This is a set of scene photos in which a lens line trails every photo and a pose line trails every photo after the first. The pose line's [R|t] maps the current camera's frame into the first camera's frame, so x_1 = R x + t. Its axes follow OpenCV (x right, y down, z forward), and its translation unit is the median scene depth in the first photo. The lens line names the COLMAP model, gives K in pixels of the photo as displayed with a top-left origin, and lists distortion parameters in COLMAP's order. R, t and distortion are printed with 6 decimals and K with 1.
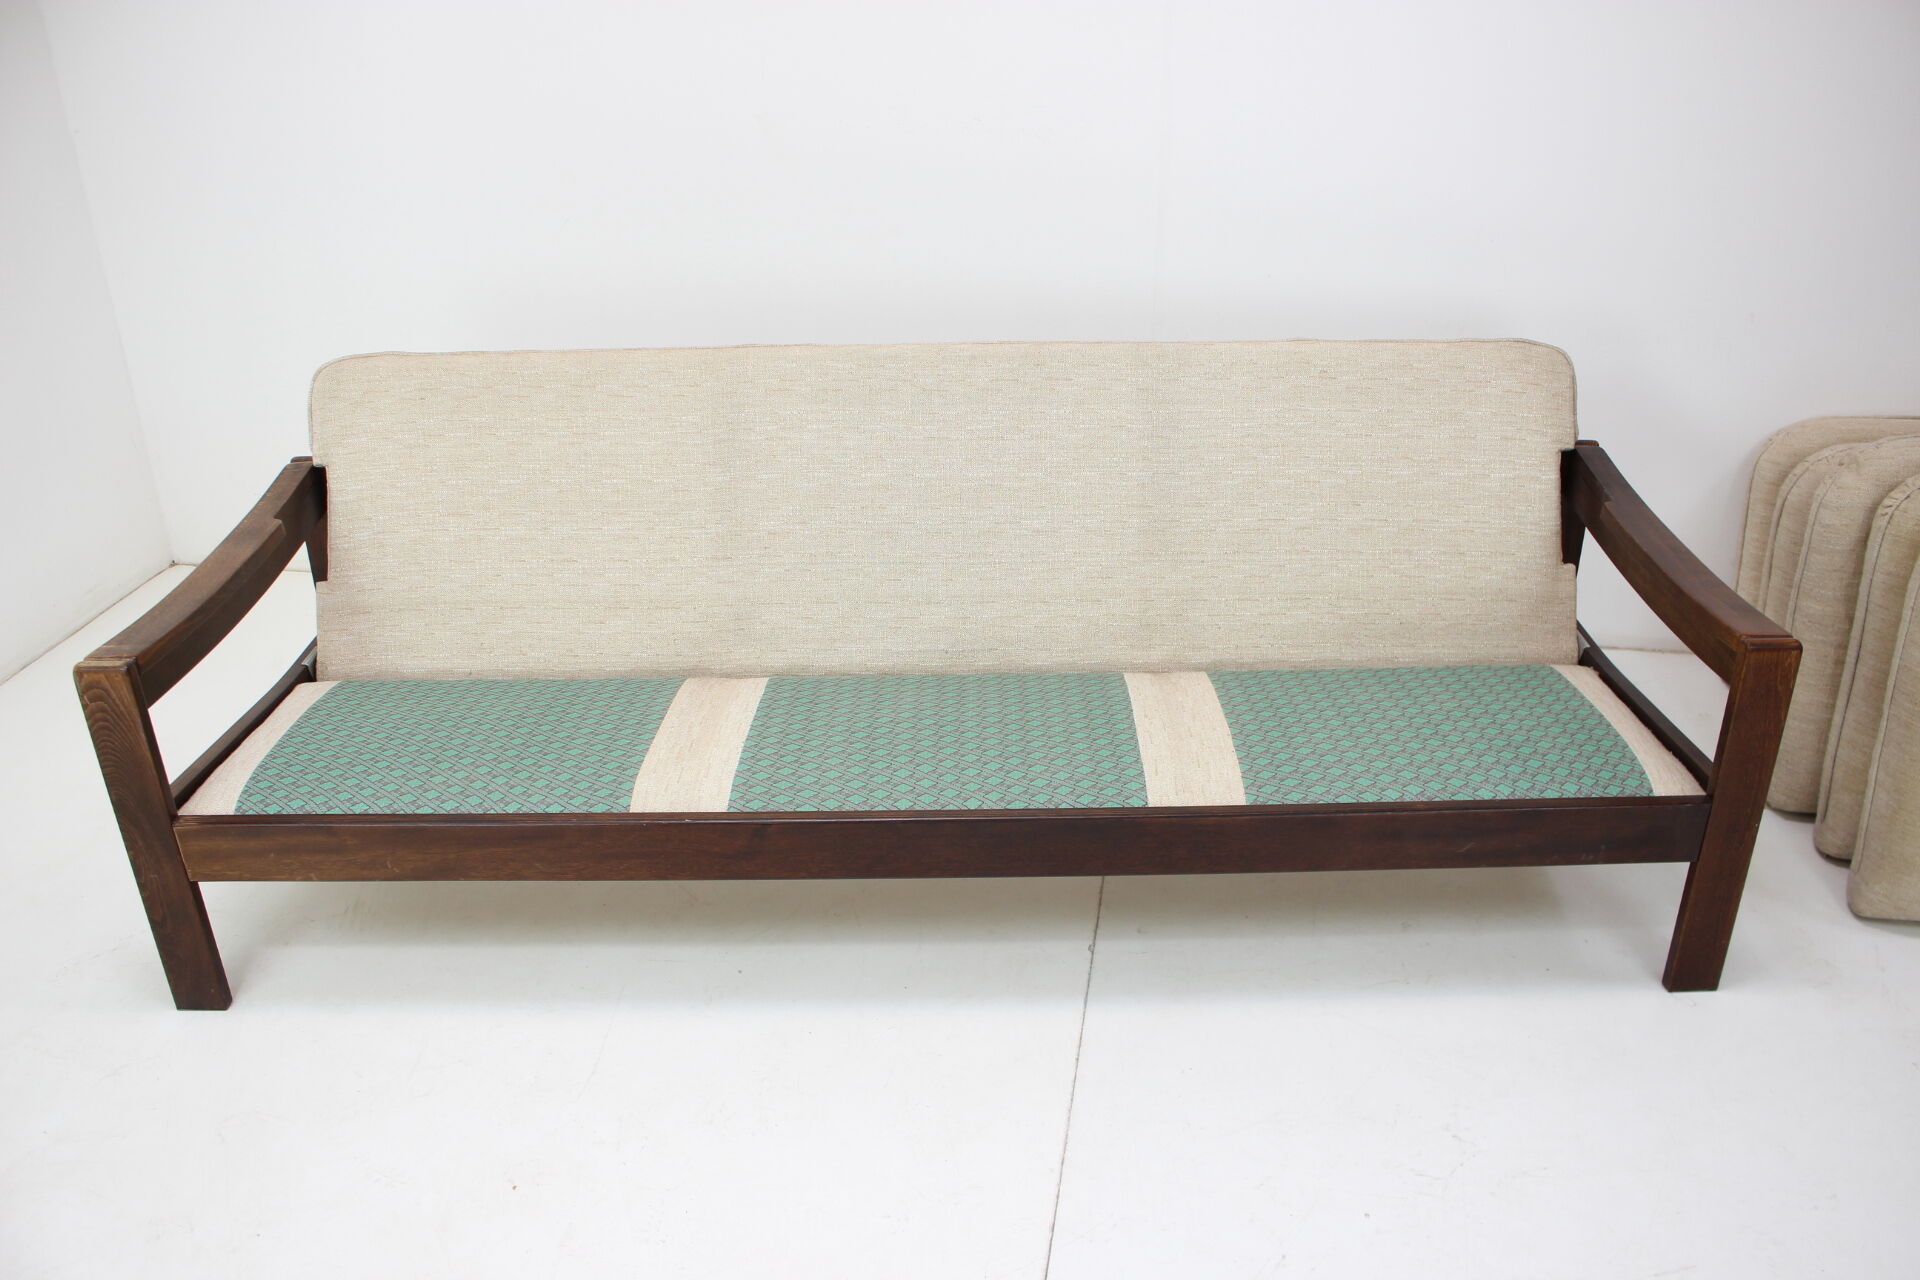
lens RADIAL K [[1595.4, 0, 960.0], [0, 1595.4, 640.0], [0, 0, 1]] dist [-0.129956, 0.076408]
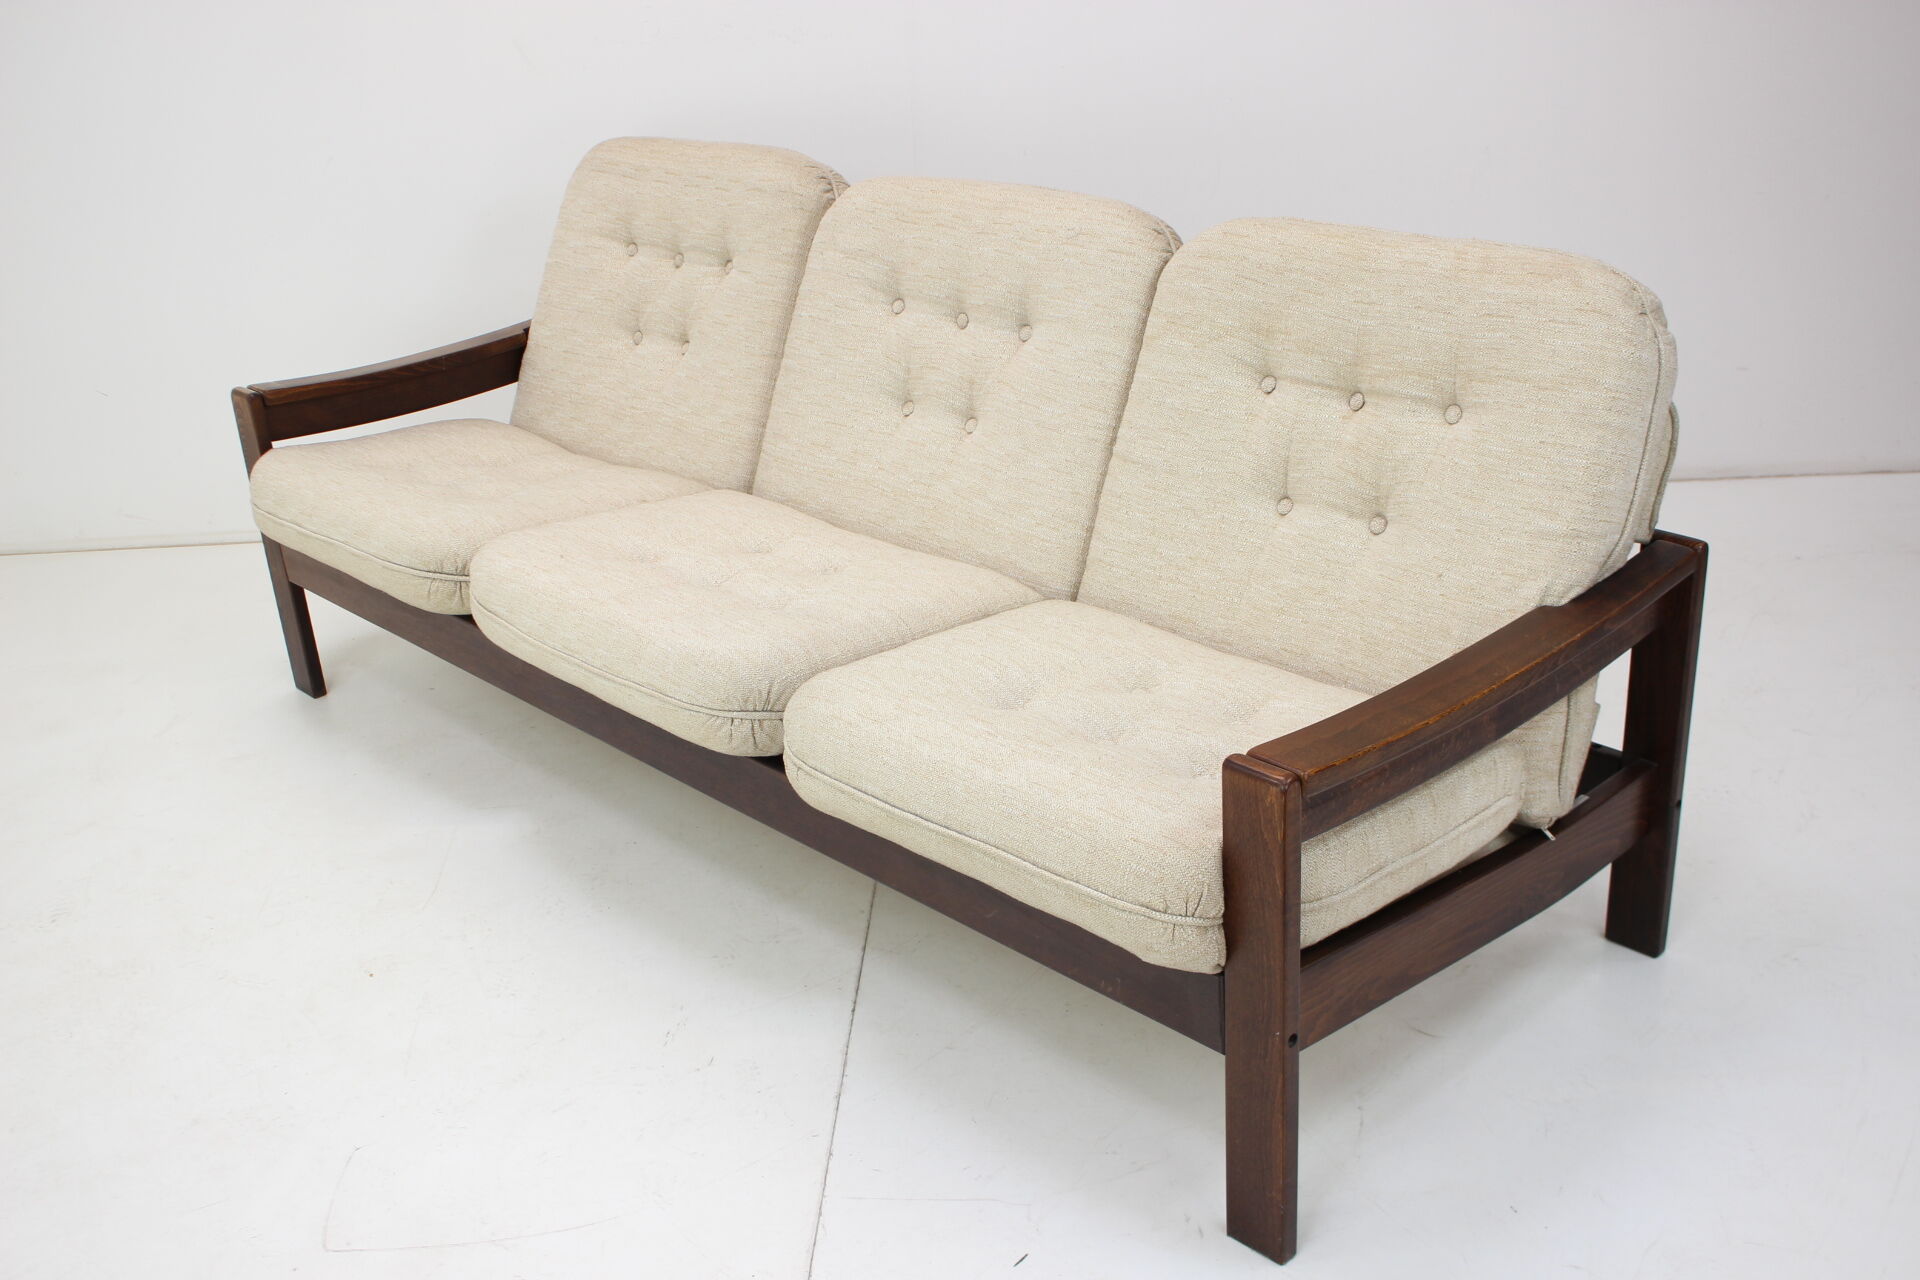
lens RADIAL K [[1972.8, 0, 960.0], [0, 1972.8, 640.0], [0, 0, 1]] dist [-0.089342, 0.000585]
pose [[0.682327, 0.261980, -0.682493, 0.984343], [-0.277447, 0.956536, 0.089793, -0.093175], [0.676353, 0.128087, 0.725355, 0.222402]]
